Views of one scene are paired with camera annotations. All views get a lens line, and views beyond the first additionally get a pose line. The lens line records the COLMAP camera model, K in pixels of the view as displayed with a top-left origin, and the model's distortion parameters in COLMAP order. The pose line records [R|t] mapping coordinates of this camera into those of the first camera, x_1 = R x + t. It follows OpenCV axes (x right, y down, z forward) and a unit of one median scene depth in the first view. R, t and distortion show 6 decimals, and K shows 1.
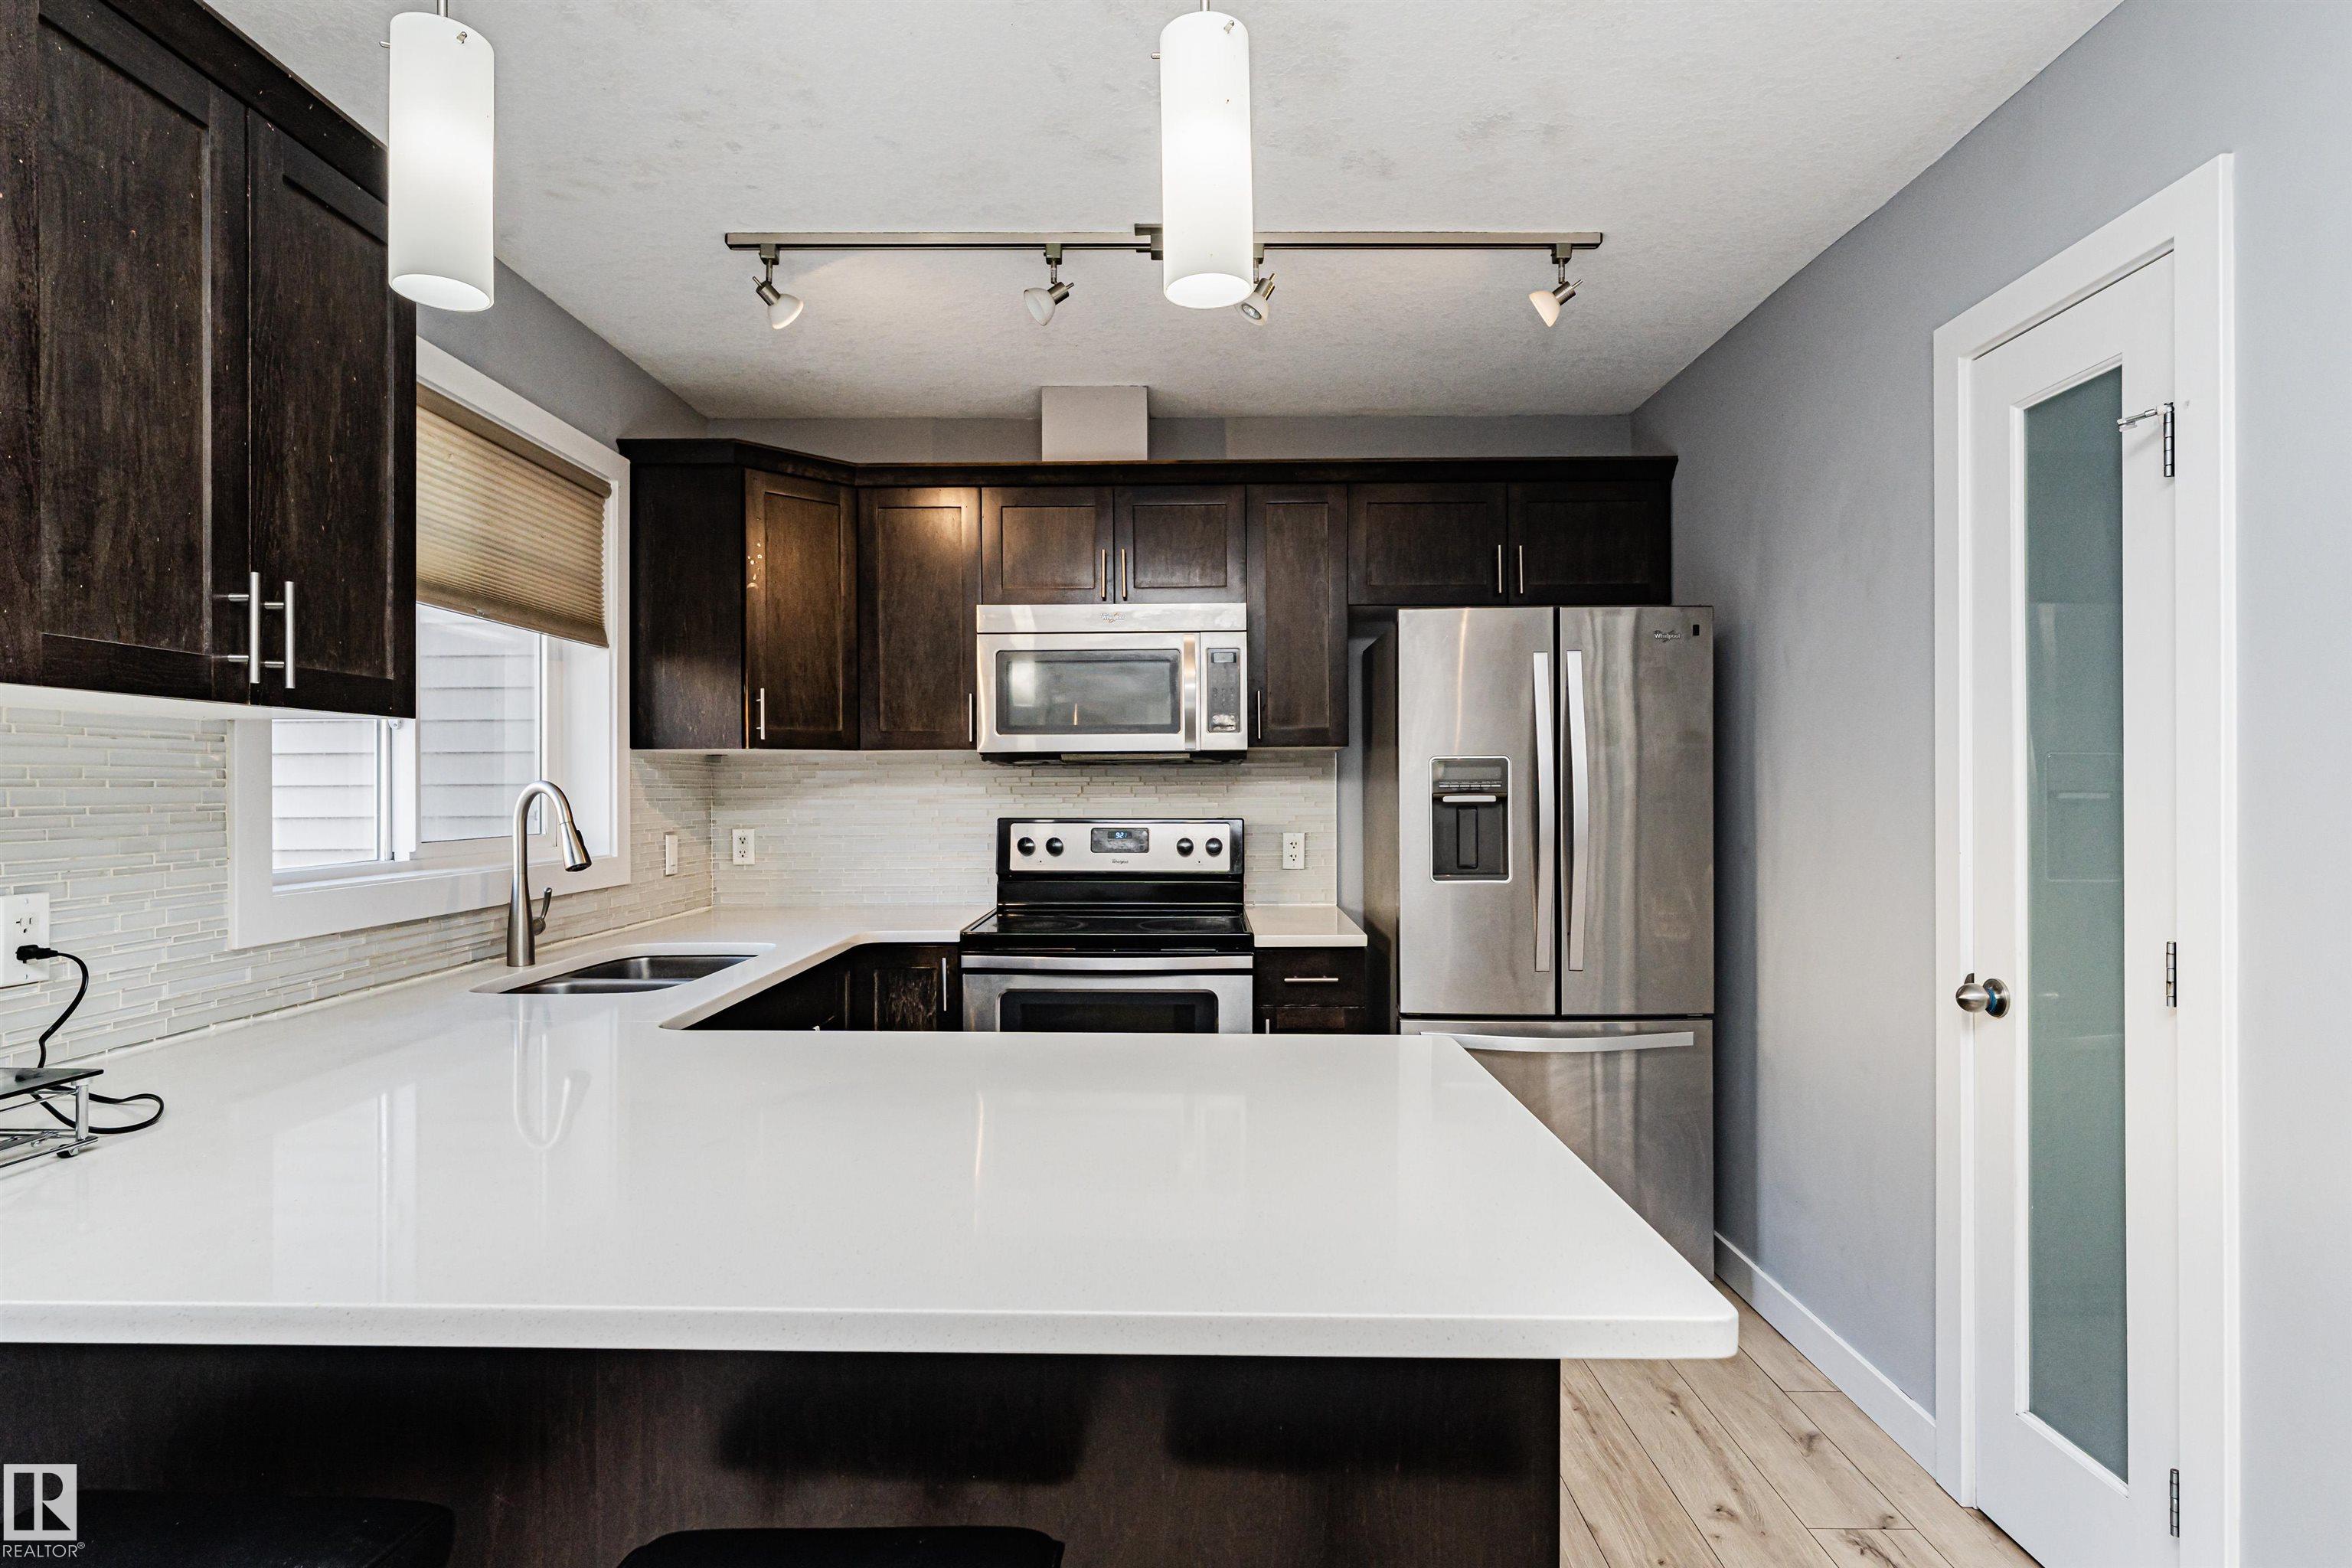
lens RADIAL K [[1239.2, 0, 1169.5], [0, 1239.2, 794.7], [0, 0, 1]] dist [0.002527, -0.002611]
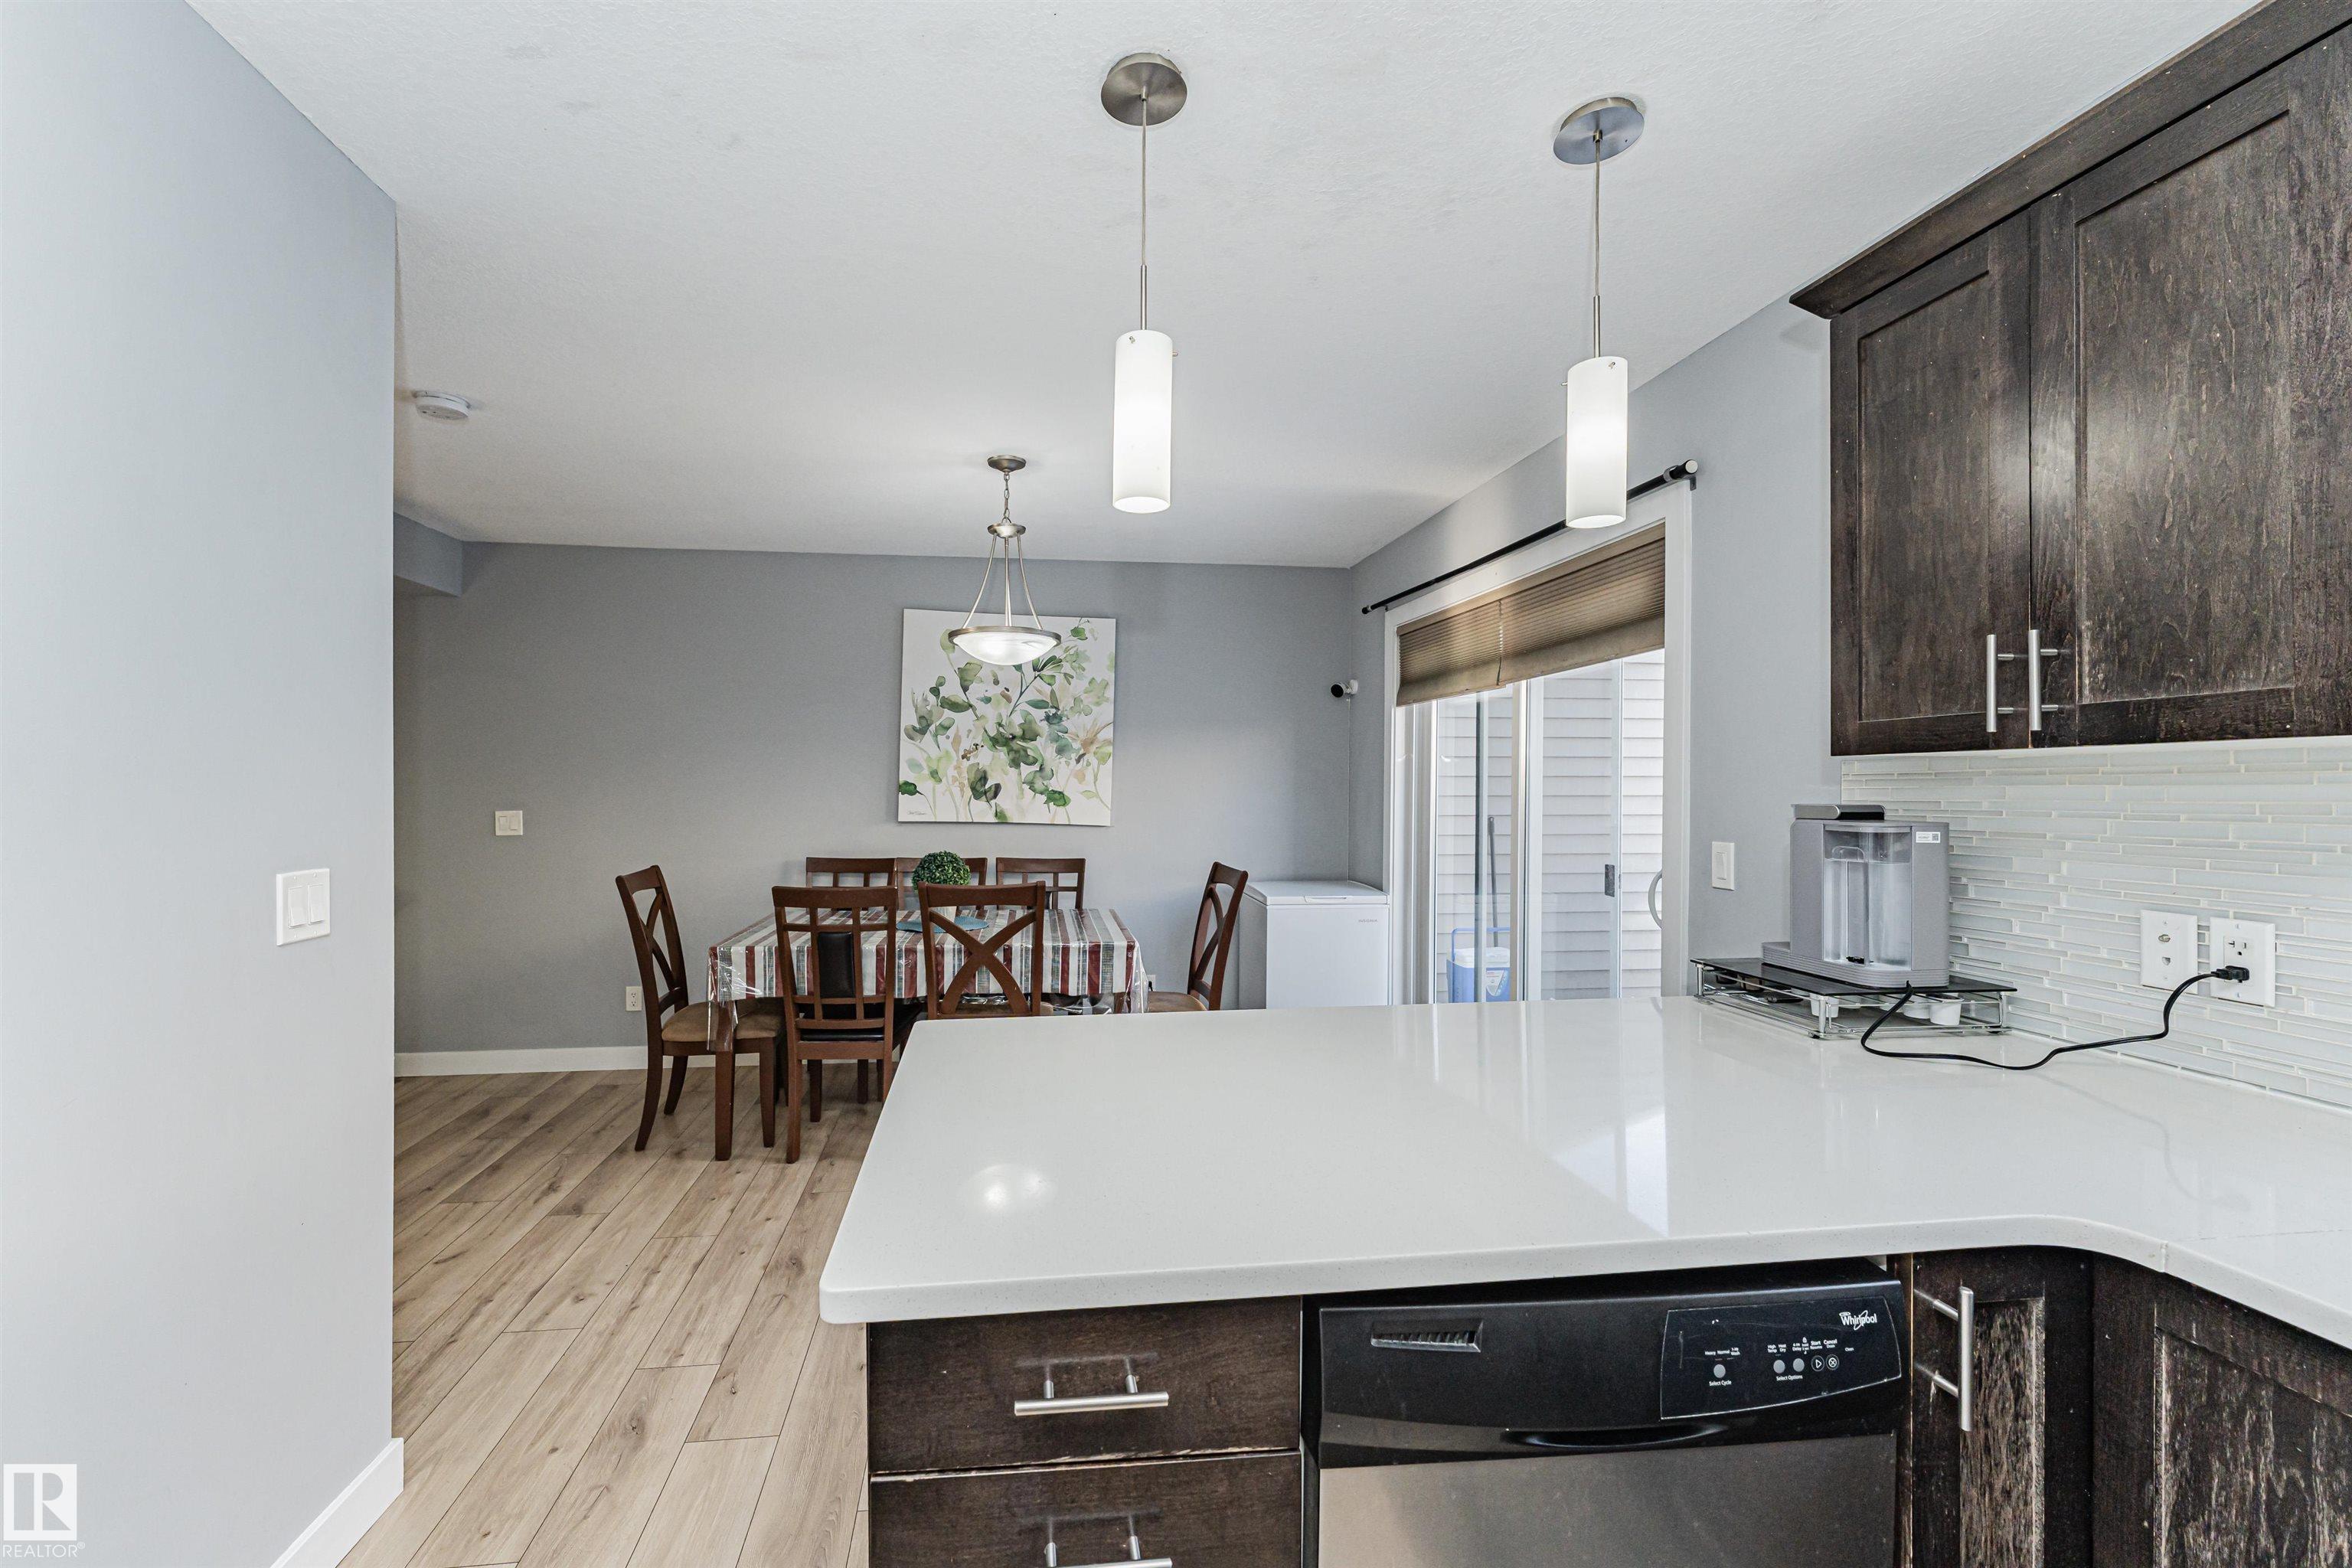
lens RADIAL K [[970.9, 0, 1112.0], [0, 970.9, 770.6], [0, 0, 1]] dist [0.004784, 0.000050]
pose [[-0.992841, 0.002617, -0.119411, 0.088505], [0.004088, 0.999919, -0.012074, -0.024134], [0.119370, -0.012476, -0.992771, 0.920805]]
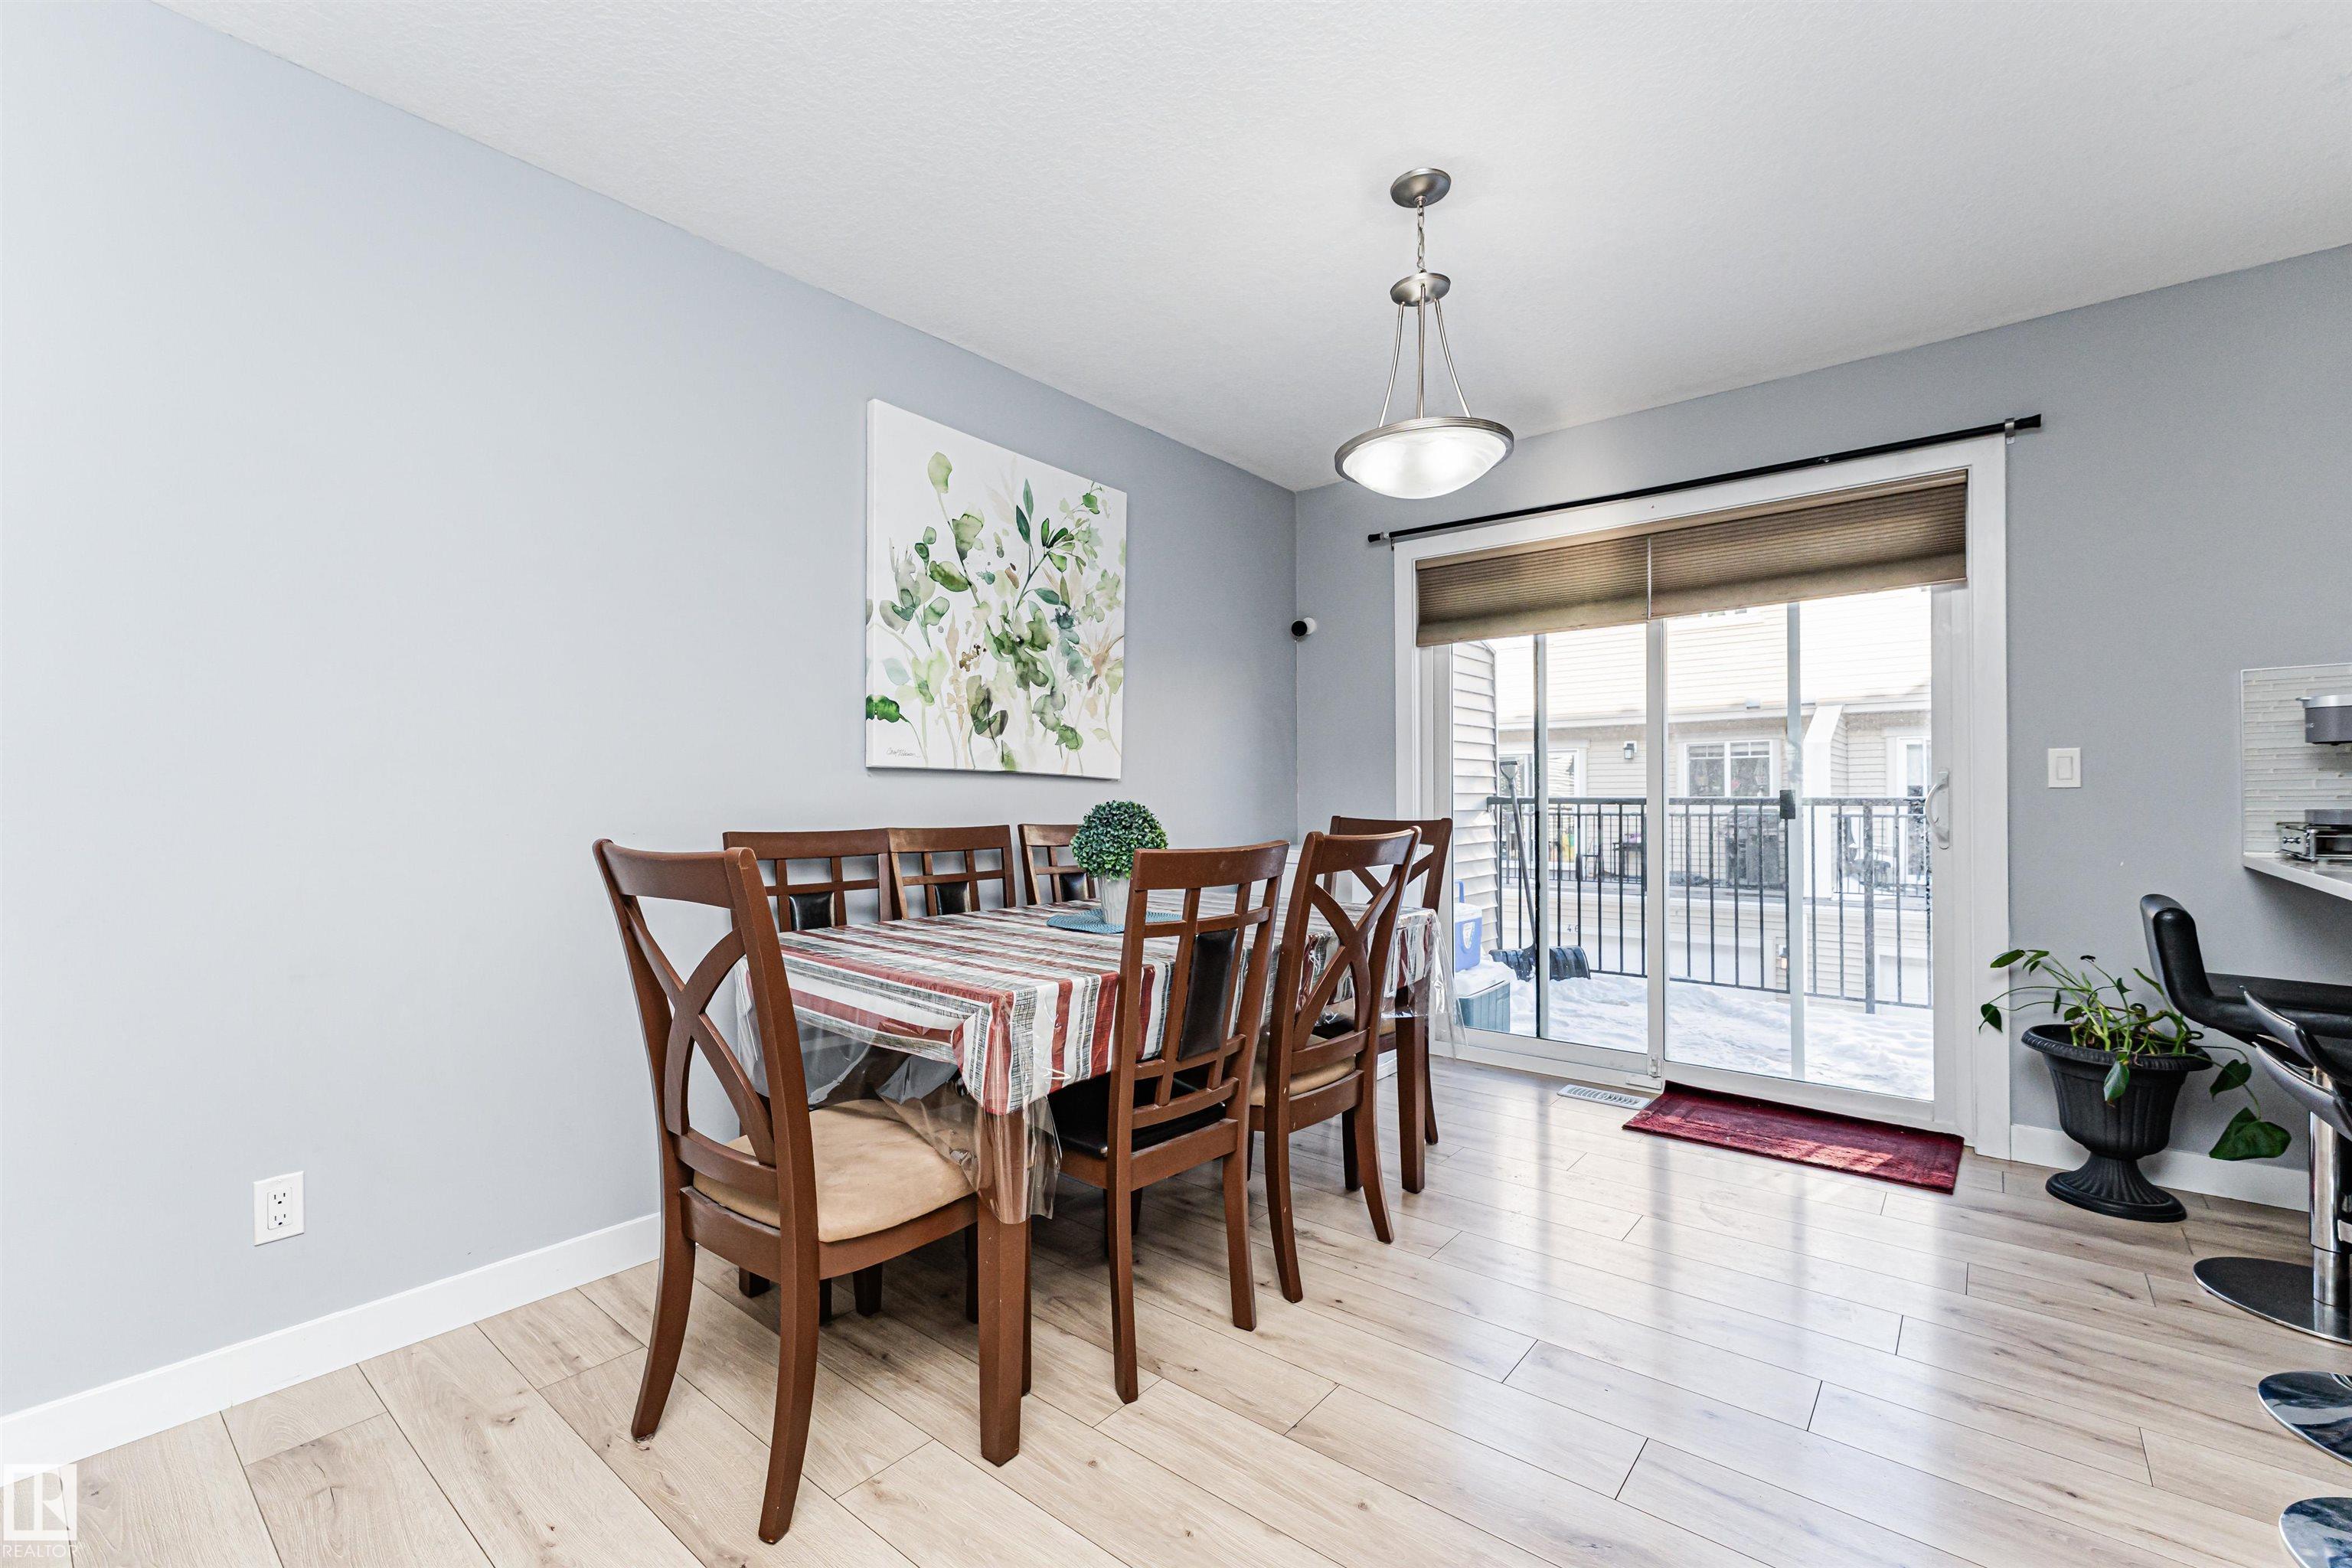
lens RADIAL K [[970.9, 0, 1173.6], [0, 970.9, 793.2], [0, 0, 1]] dist [0.004784, 0.000050]
pose [[-0.631788, 0.006975, -0.775110, 0.750497], [0.007174, 0.999969, 0.003151, 0.060235], [0.775108, -0.003570, -0.631819, 0.127391]]
